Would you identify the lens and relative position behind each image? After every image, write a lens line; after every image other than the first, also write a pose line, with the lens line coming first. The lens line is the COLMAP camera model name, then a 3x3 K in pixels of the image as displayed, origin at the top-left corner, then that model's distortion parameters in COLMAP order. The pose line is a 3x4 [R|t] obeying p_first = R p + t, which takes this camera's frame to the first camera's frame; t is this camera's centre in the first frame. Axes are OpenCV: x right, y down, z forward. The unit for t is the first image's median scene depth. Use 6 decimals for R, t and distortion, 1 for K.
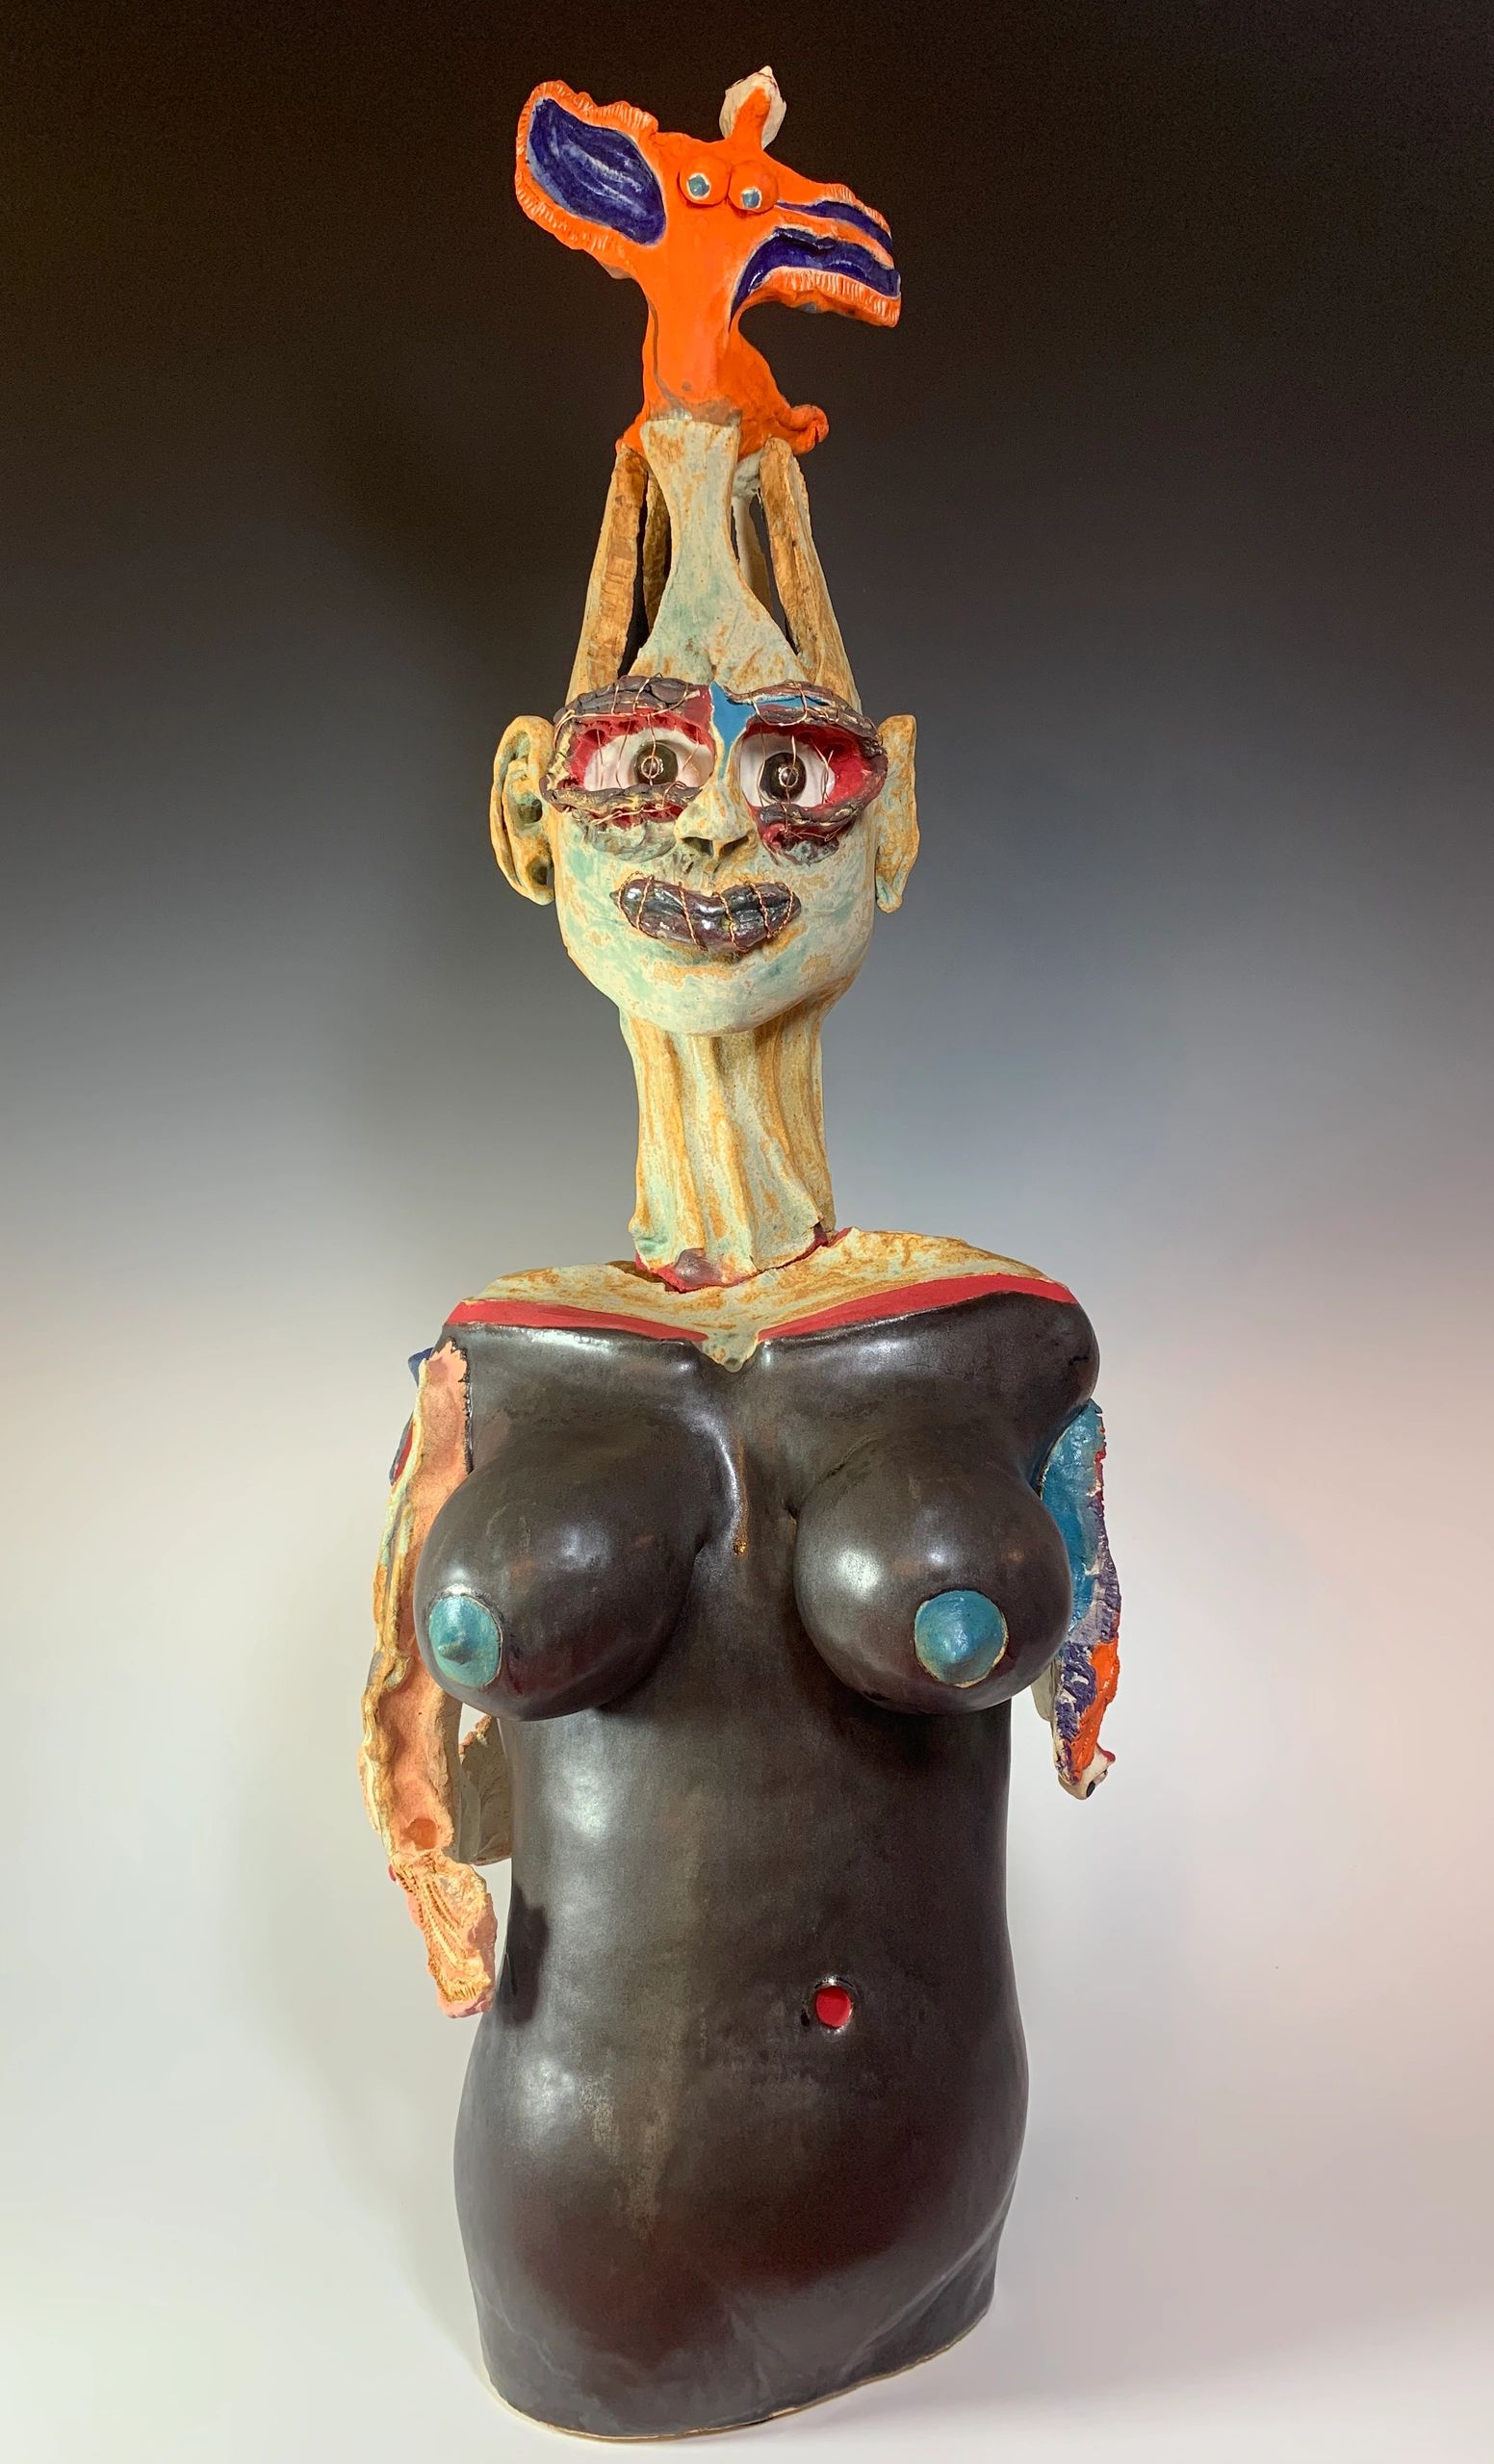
lens RADIAL K [[1940.5, 0, 749.3], [0, 1940.5, 1227.3], [0, 0, 1]] dist [0.016662, -0.009456]
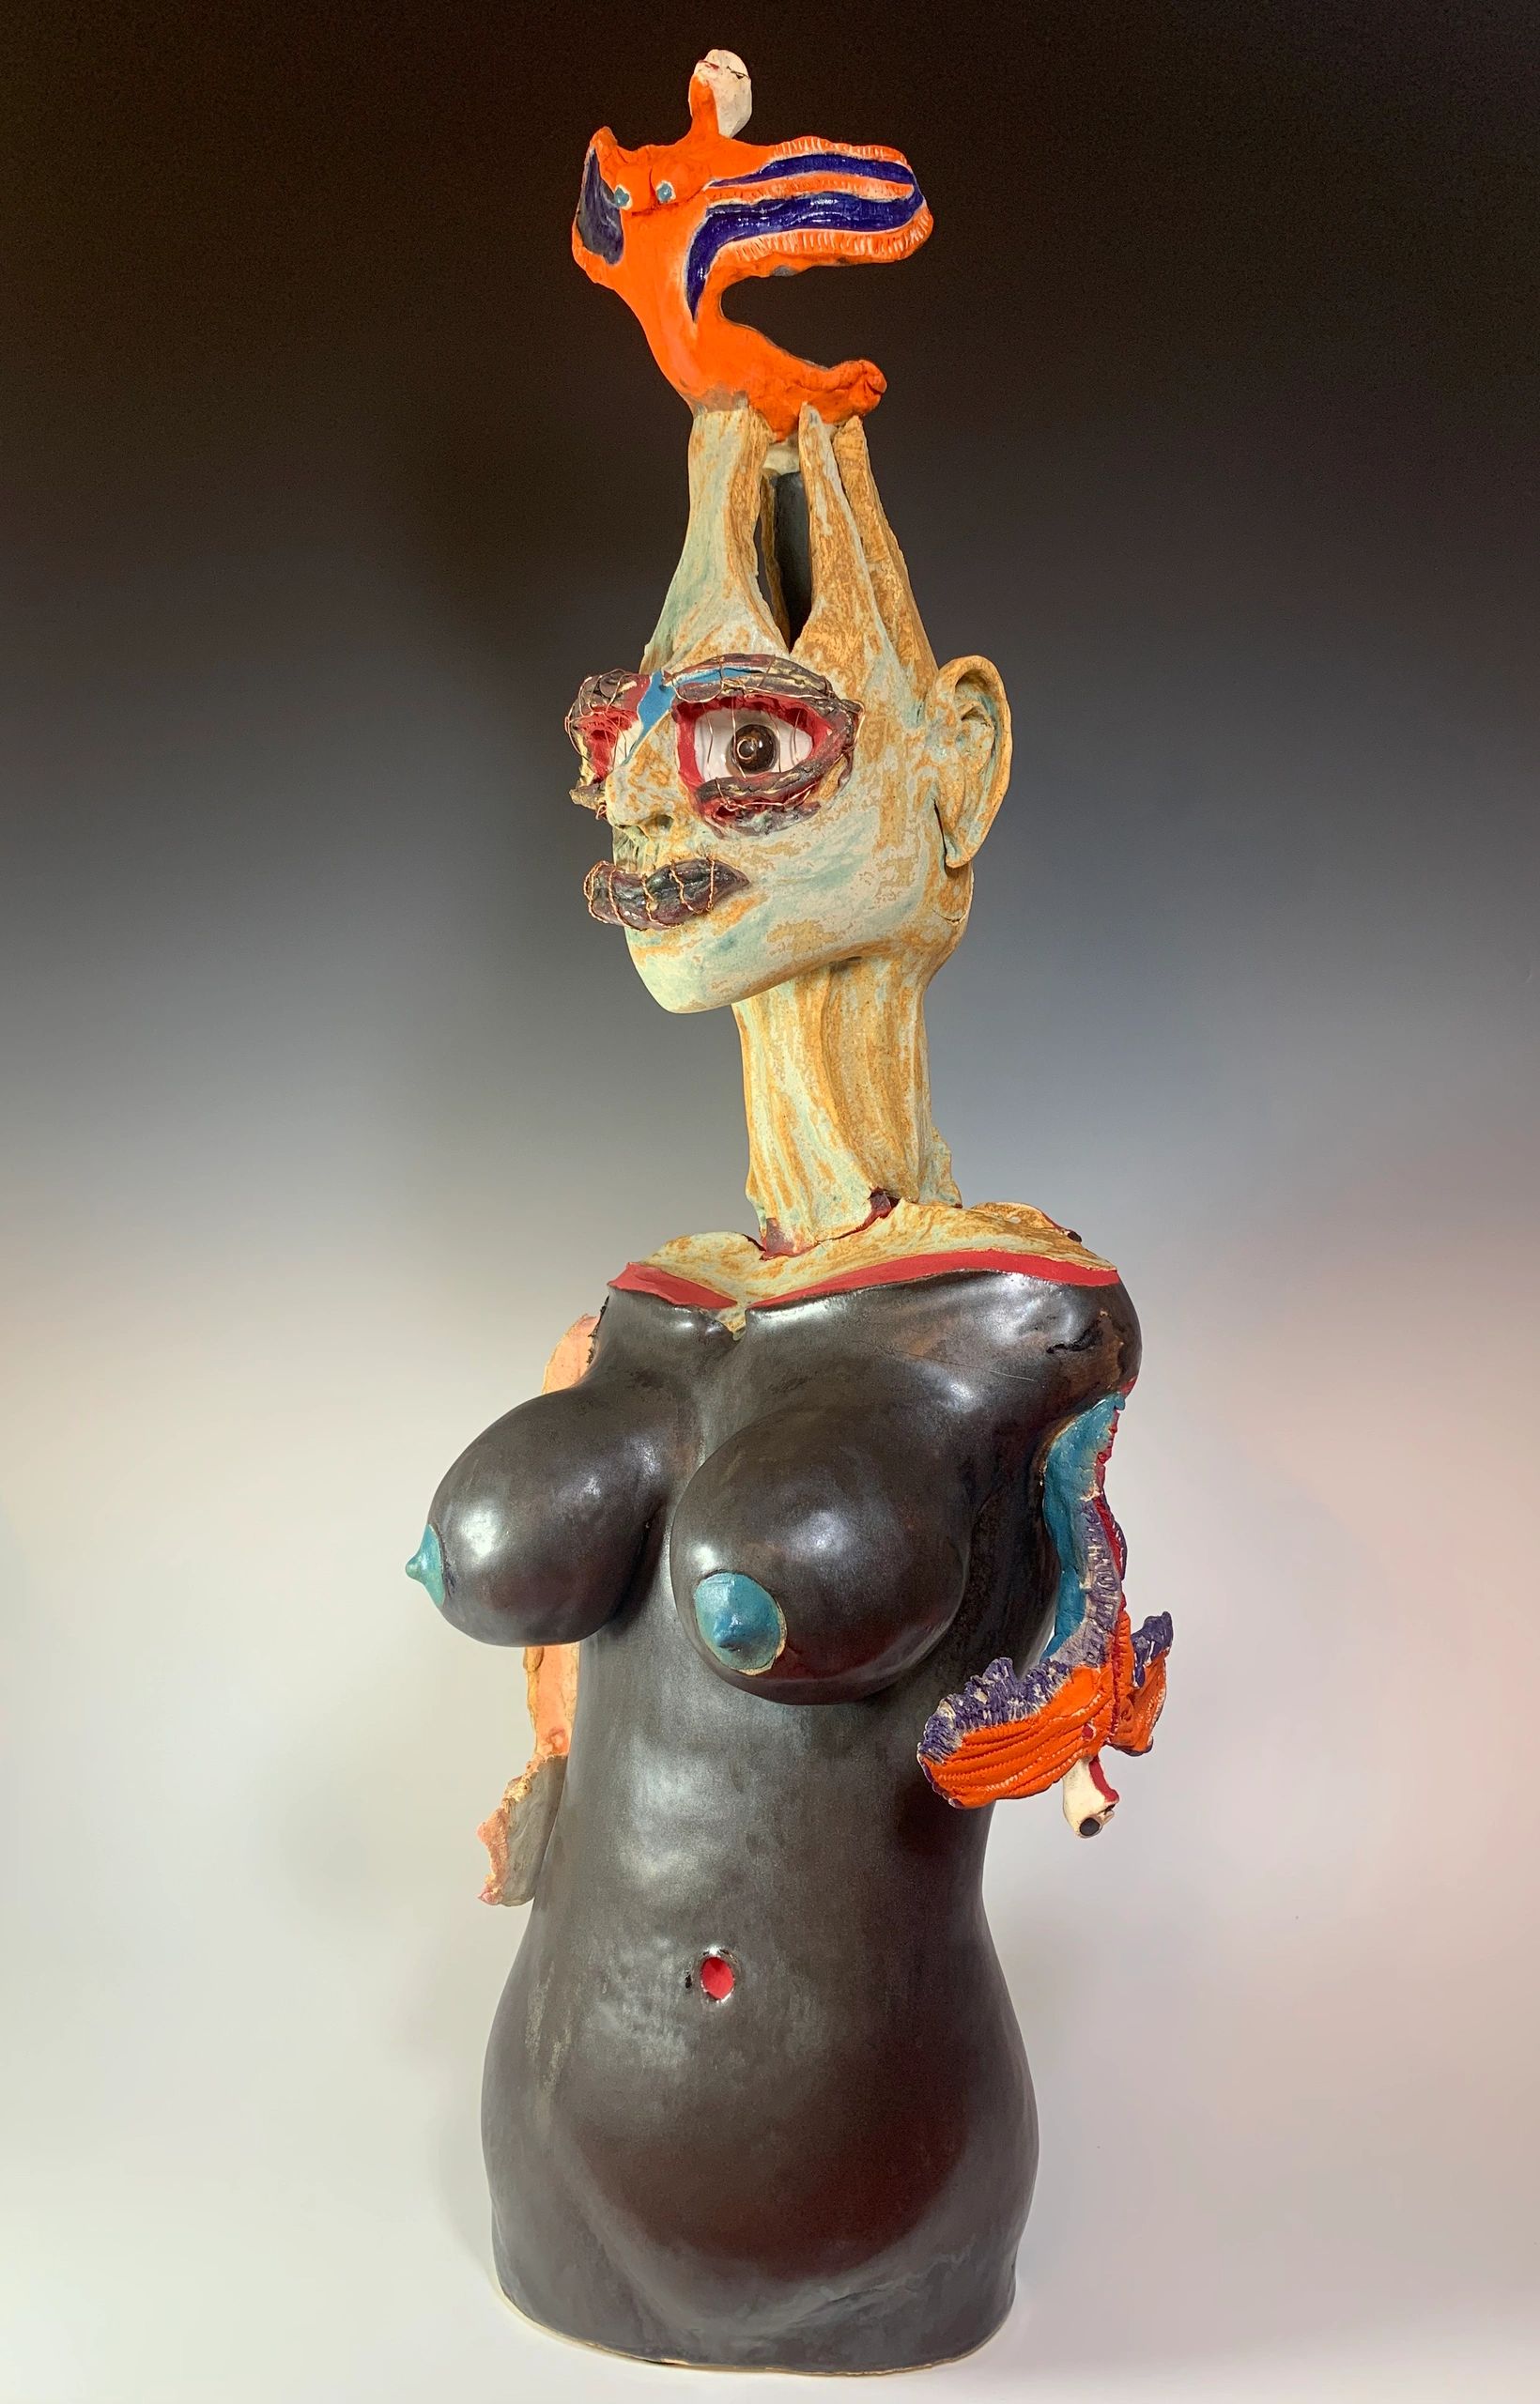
lens RADIAL K [[1876.7, 0, 769.9], [0, 1876.7, 1196.9], [0, 0, 1]] dist [0.005967, 0.009255]
pose [[0.794792, 0.006477, -0.606847, 0.613157], [-0.004698, 0.999979, 0.004520, -0.005100], [0.606863, -0.000741, 0.794806, 0.234882]]
